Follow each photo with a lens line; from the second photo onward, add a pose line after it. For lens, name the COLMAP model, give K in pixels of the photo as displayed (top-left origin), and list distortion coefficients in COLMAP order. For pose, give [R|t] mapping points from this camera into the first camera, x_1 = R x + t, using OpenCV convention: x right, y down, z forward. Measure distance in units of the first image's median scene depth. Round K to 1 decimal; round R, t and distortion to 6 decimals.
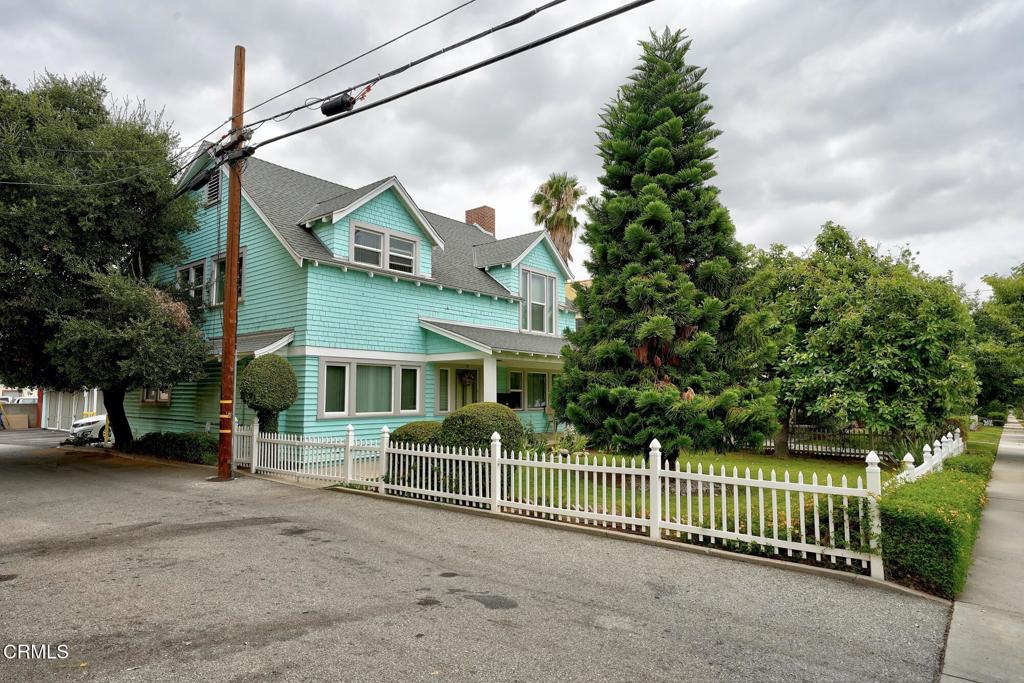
lens RADIAL K [[593.7, 0, 512.0], [0, 593.7, 341.5], [0, 0, 1]] dist [0.000310, 0.000300]
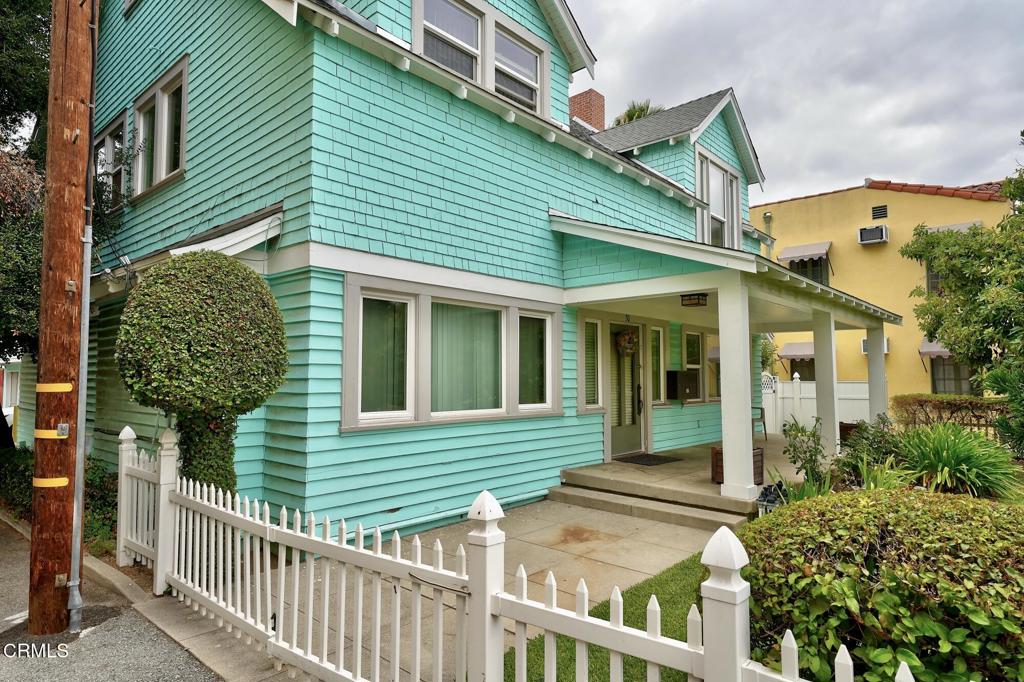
lens RADIAL K [[593.7, 0, 512.0], [0, 593.7, 341.0], [0, 0, 1]] dist [0.000310, 0.000300]
pose [[0.998993, -0.004112, -0.044675, -0.185794], [0.005277, 0.999648, 0.025985, 0.057908], [0.044553, -0.026194, 0.998664, 0.577675]]
